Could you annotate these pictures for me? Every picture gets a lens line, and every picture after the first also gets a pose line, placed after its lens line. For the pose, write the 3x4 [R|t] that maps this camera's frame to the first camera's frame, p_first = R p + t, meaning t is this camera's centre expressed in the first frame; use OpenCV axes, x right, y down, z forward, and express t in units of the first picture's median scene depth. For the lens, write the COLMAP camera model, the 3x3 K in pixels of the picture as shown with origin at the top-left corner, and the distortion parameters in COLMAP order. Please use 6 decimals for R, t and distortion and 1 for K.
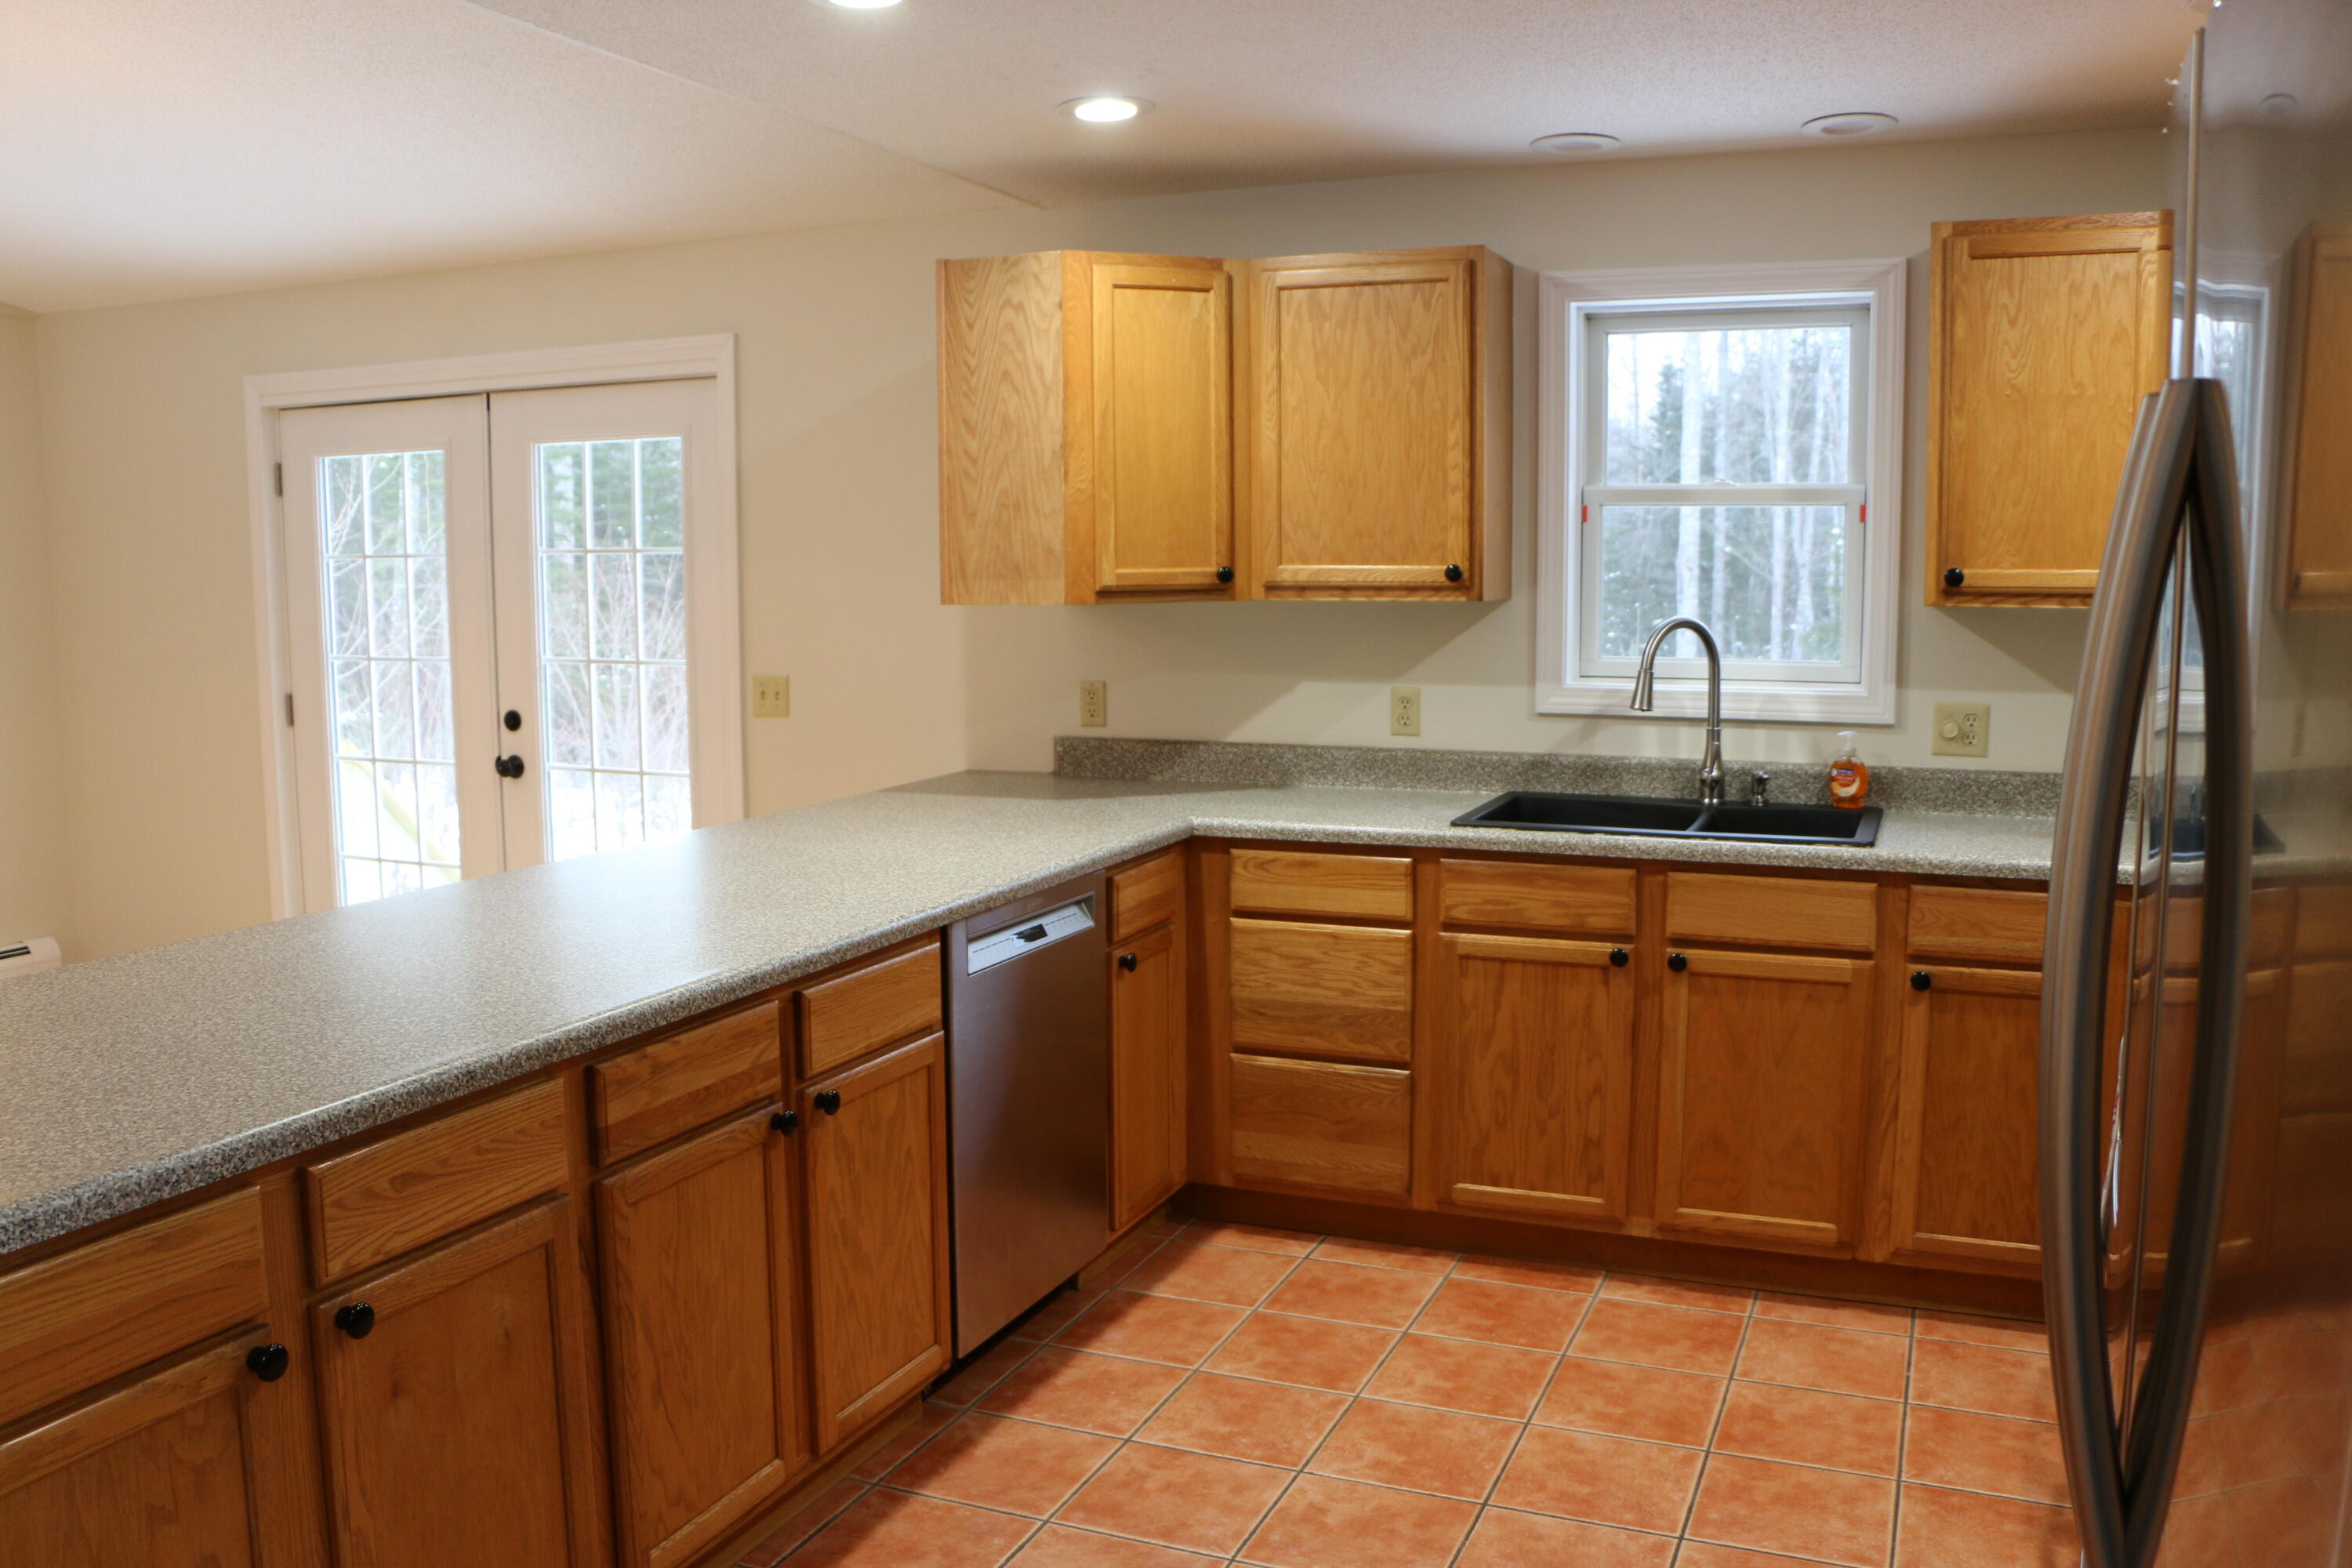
lens RADIAL K [[1912.7, 0, 1176.0], [0, 1912.7, 784.0], [0, 0, 1]] dist [-0.186927, 0.148246]
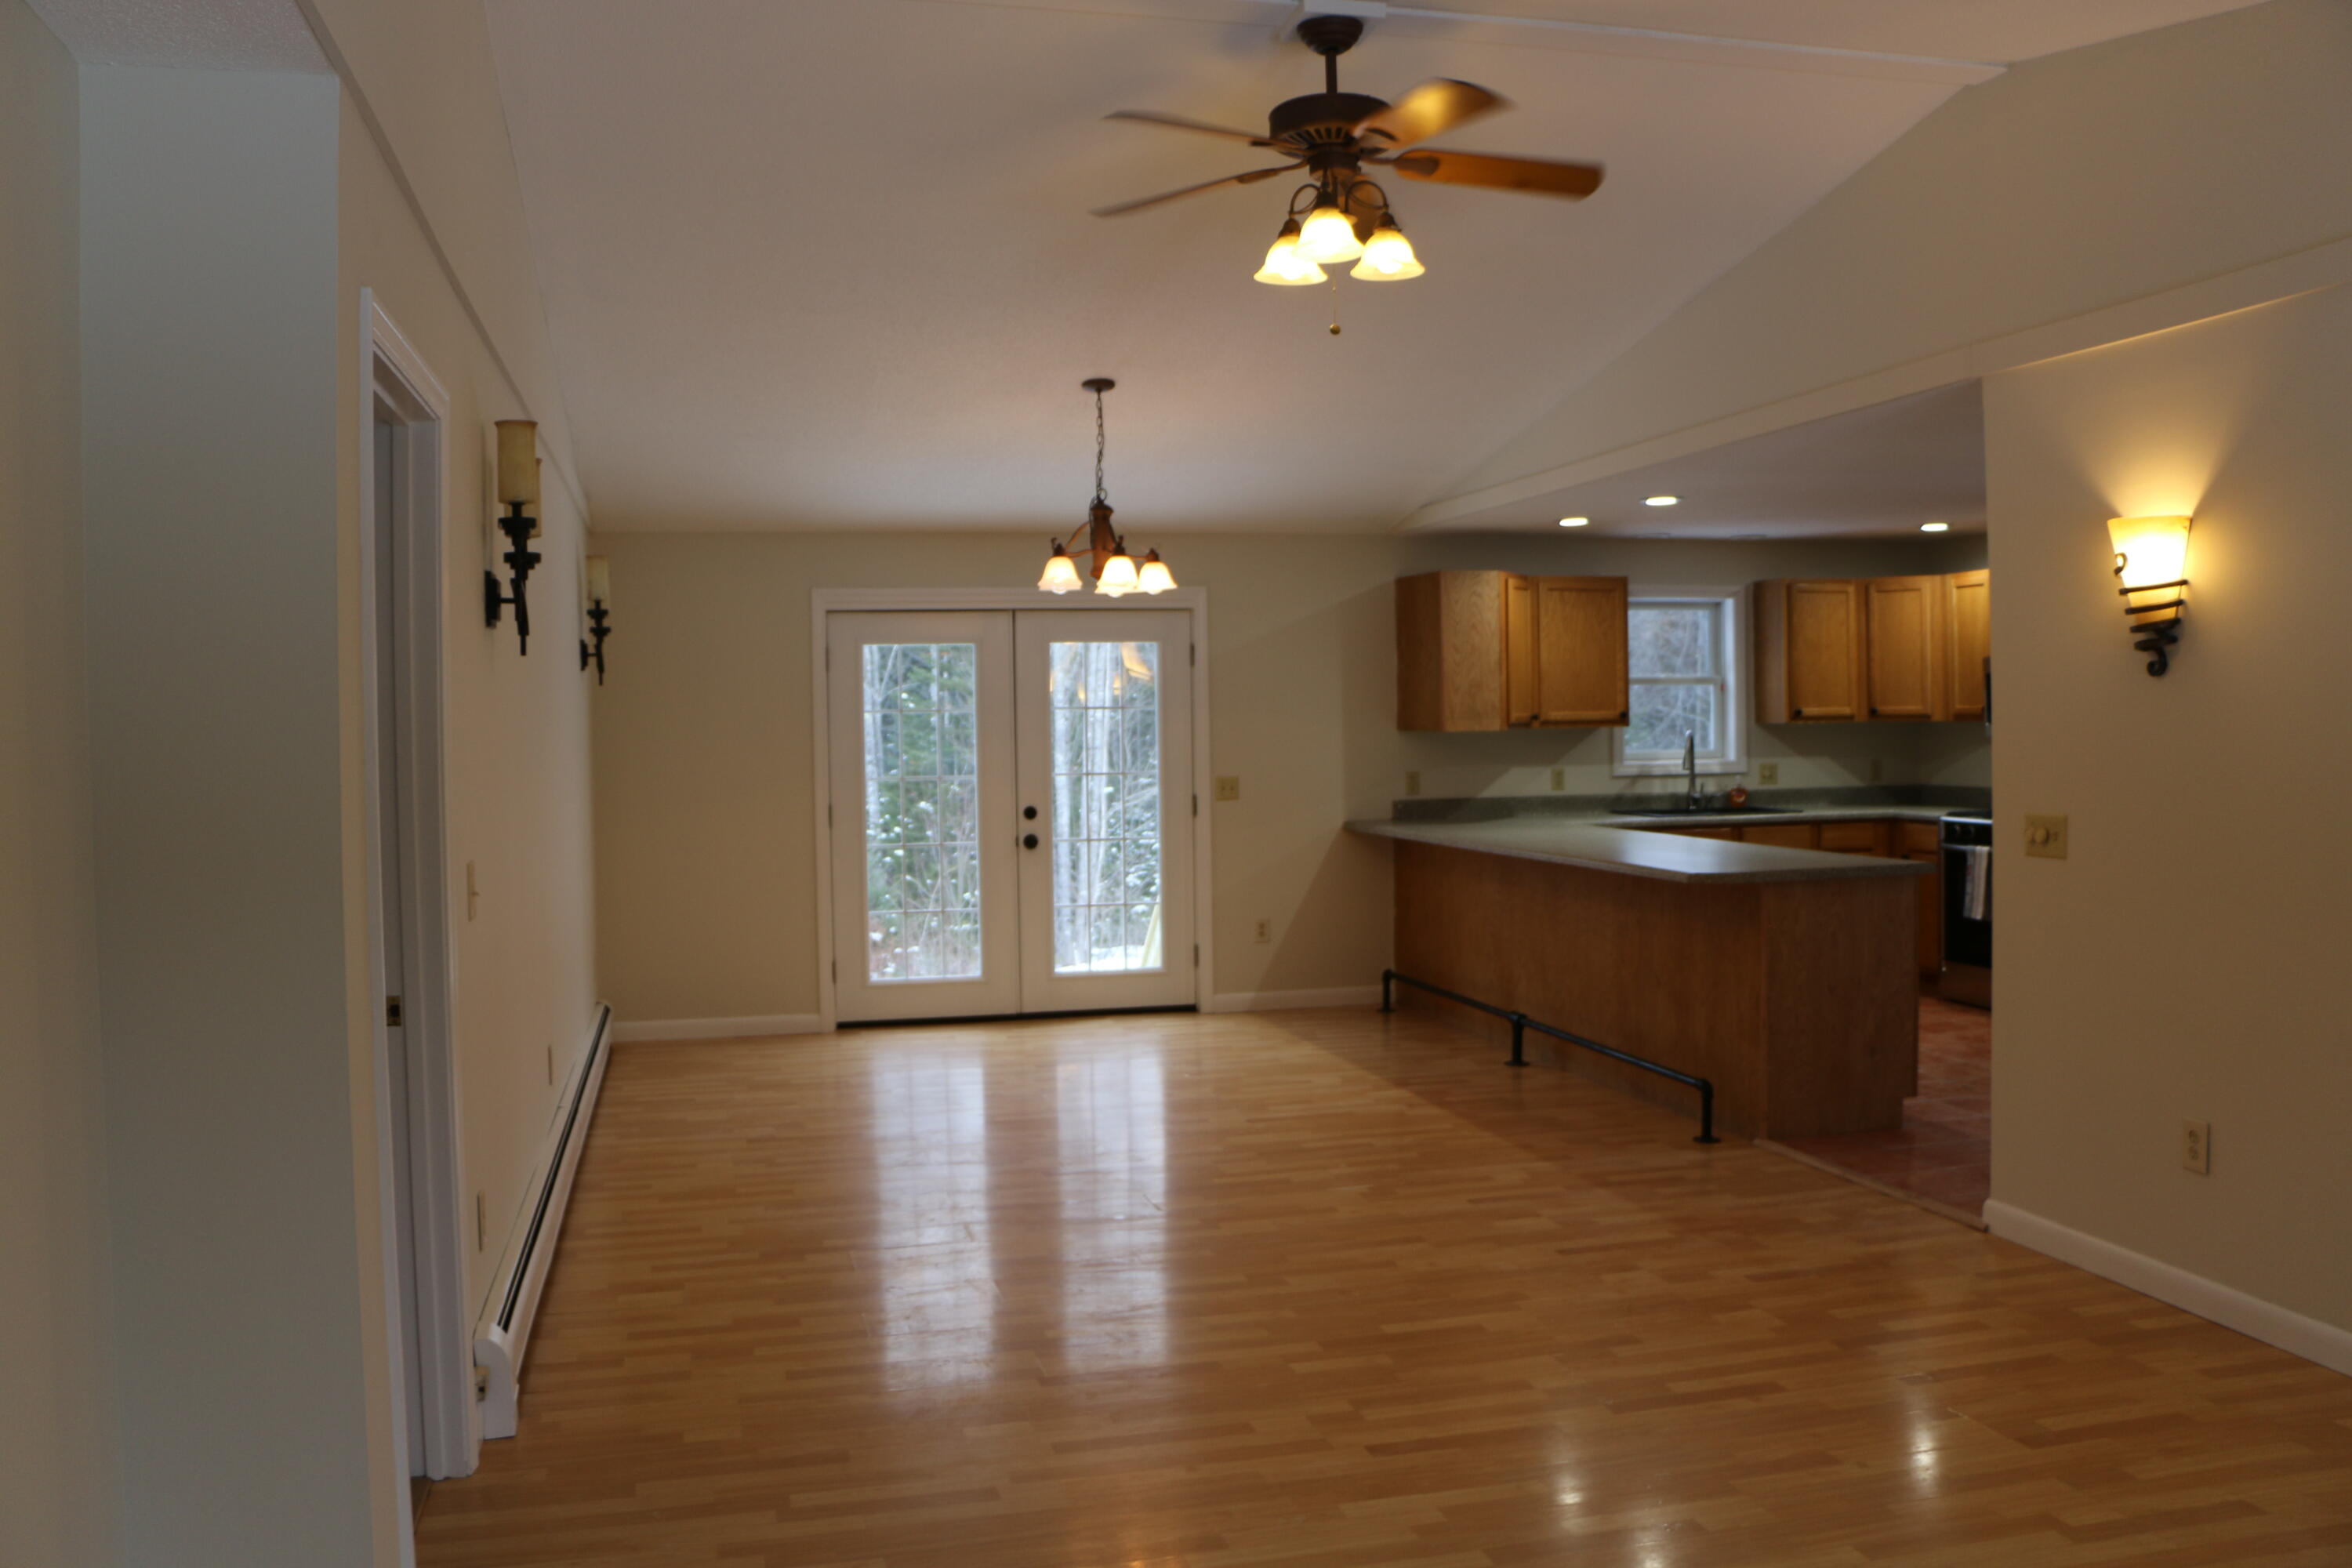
lens RADIAL K [[1912.7, 0, 1176.0], [0, 1912.7, 784.0], [0, 0, 1]] dist [-0.186927, 0.148246]
pose [[0.801131, -0.029755, 0.597748, -1.801304], [0.082802, 0.994669, -0.061463, 0.076979], [-0.592733, 0.098735, 0.799324, -0.568420]]
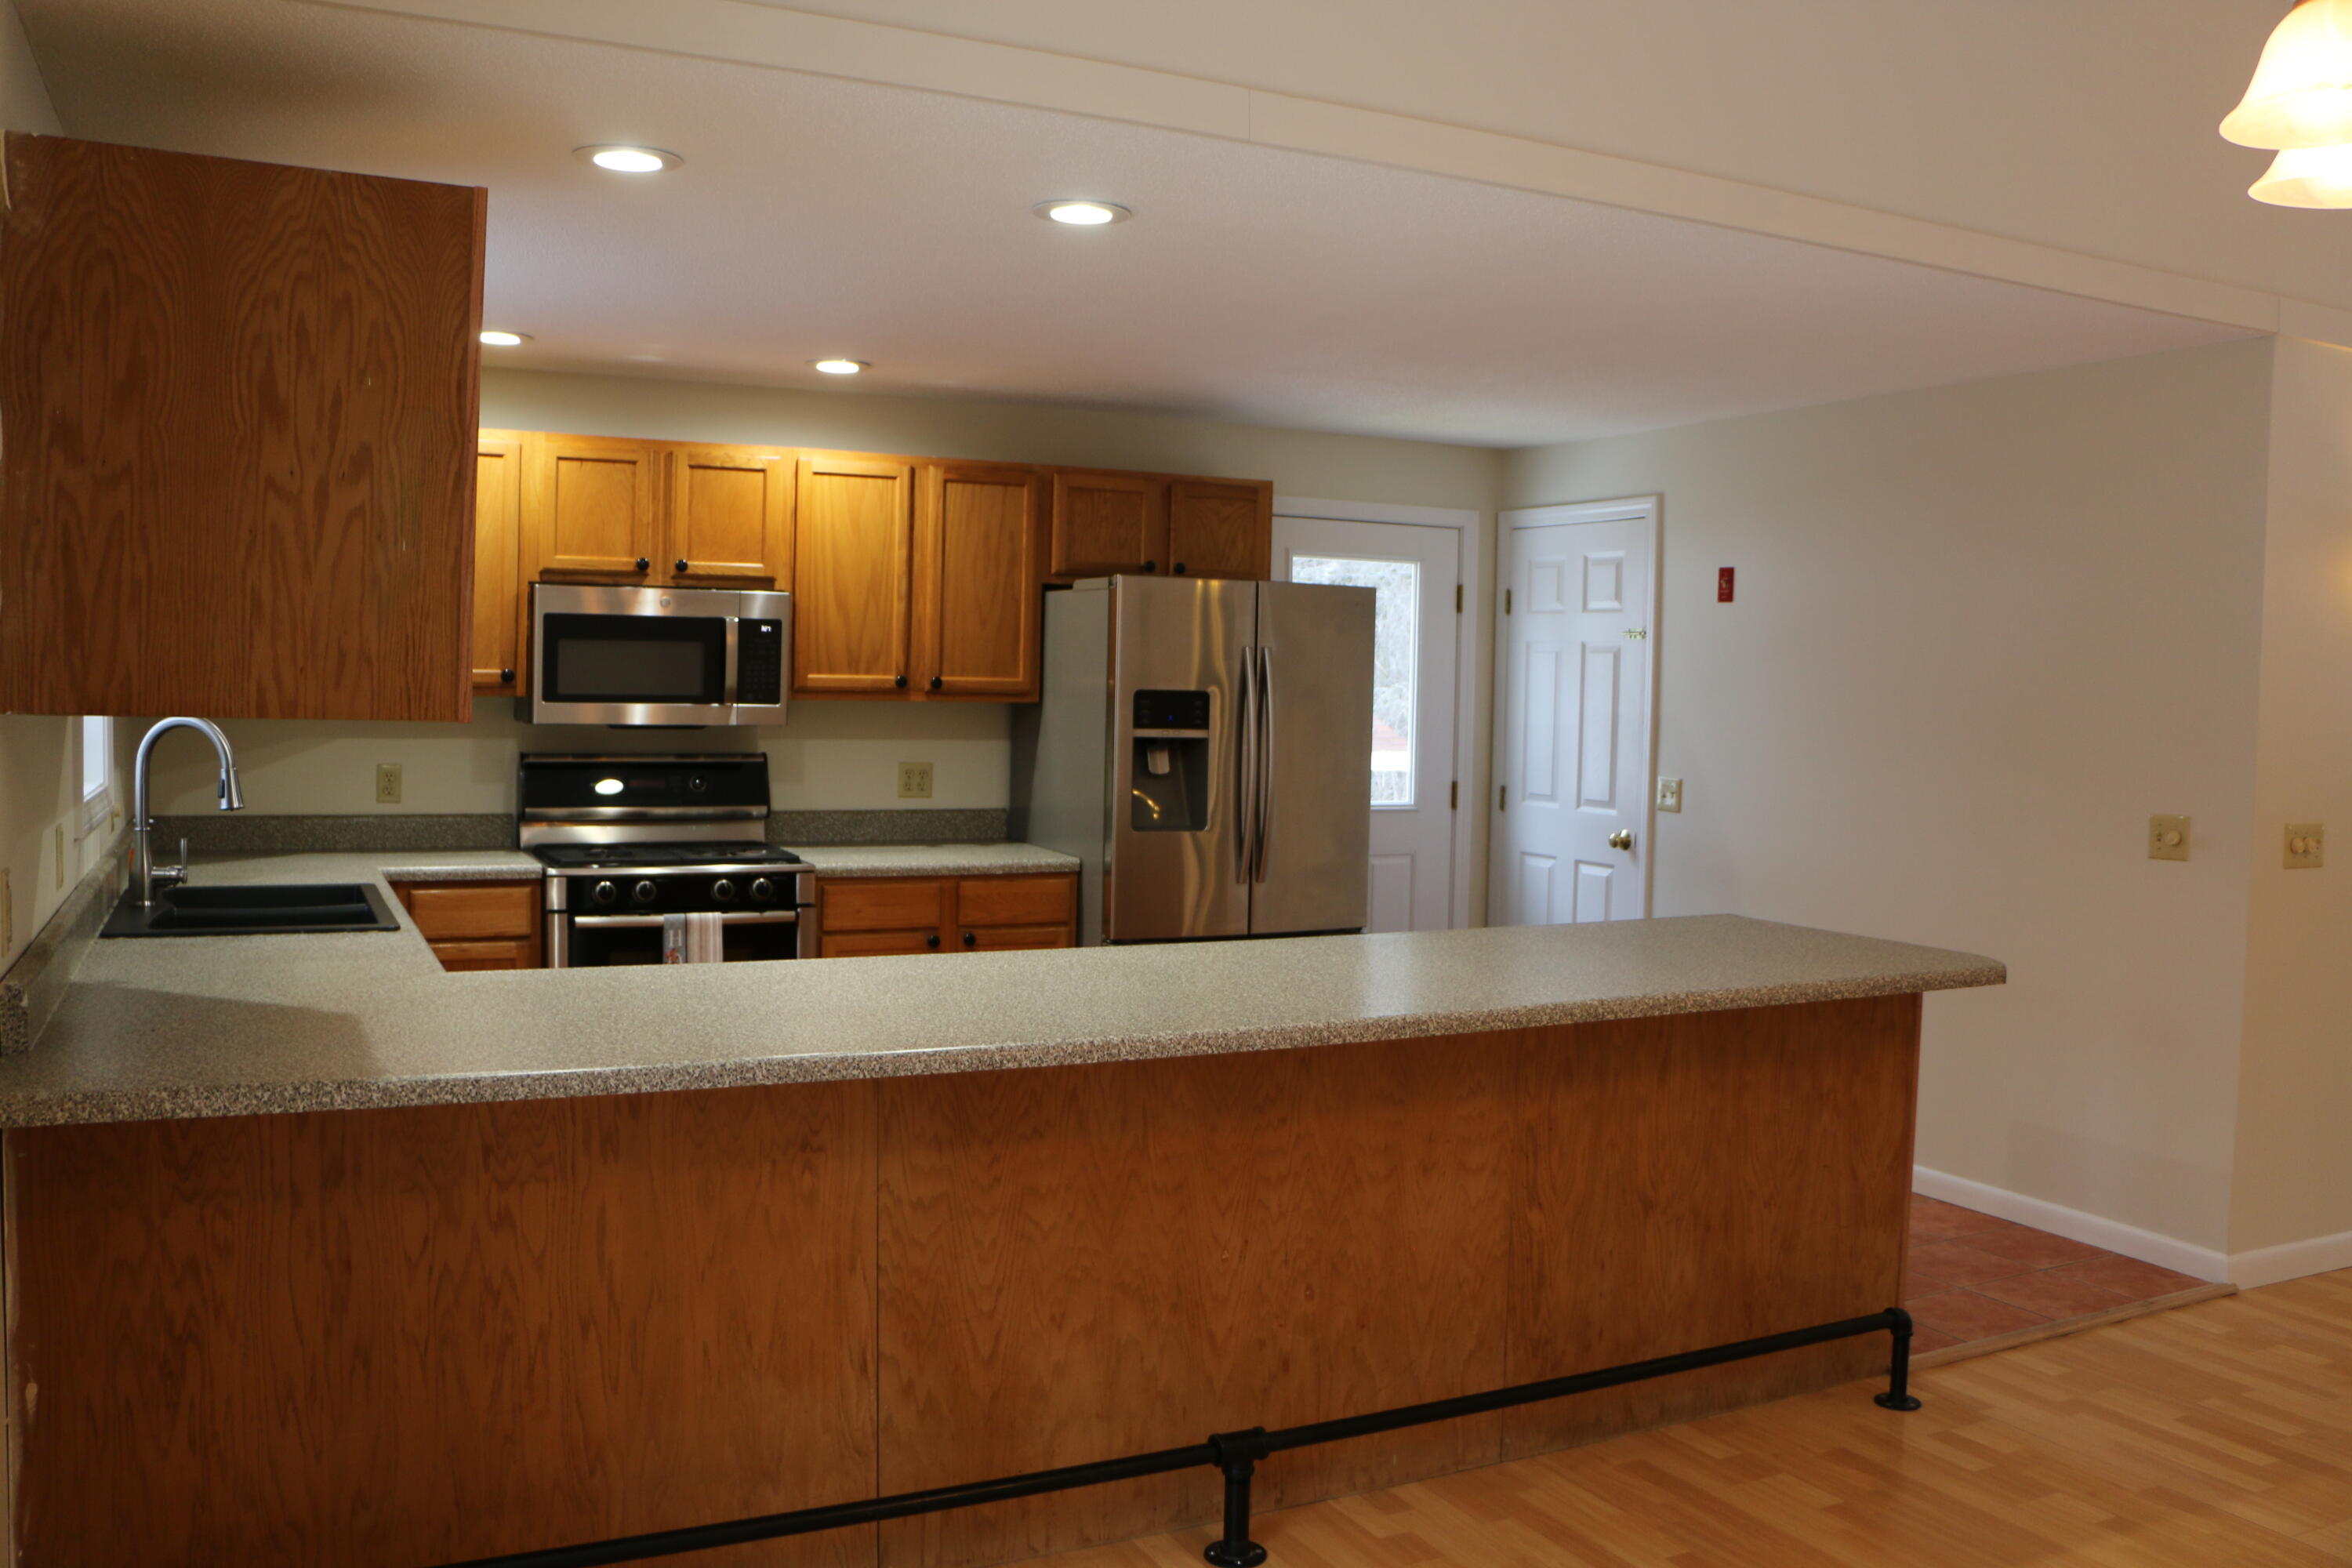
lens RADIAL K [[1912.7, 0, 1176.0], [0, 1912.7, 784.0], [0, 0, 1]] dist [-0.186927, 0.148246]
pose [[-0.755689, -0.044639, 0.653408, -0.790720], [0.058892, 0.989001, 0.135677, -0.159502], [-0.652278, 0.141010, -0.744748, 1.443525]]
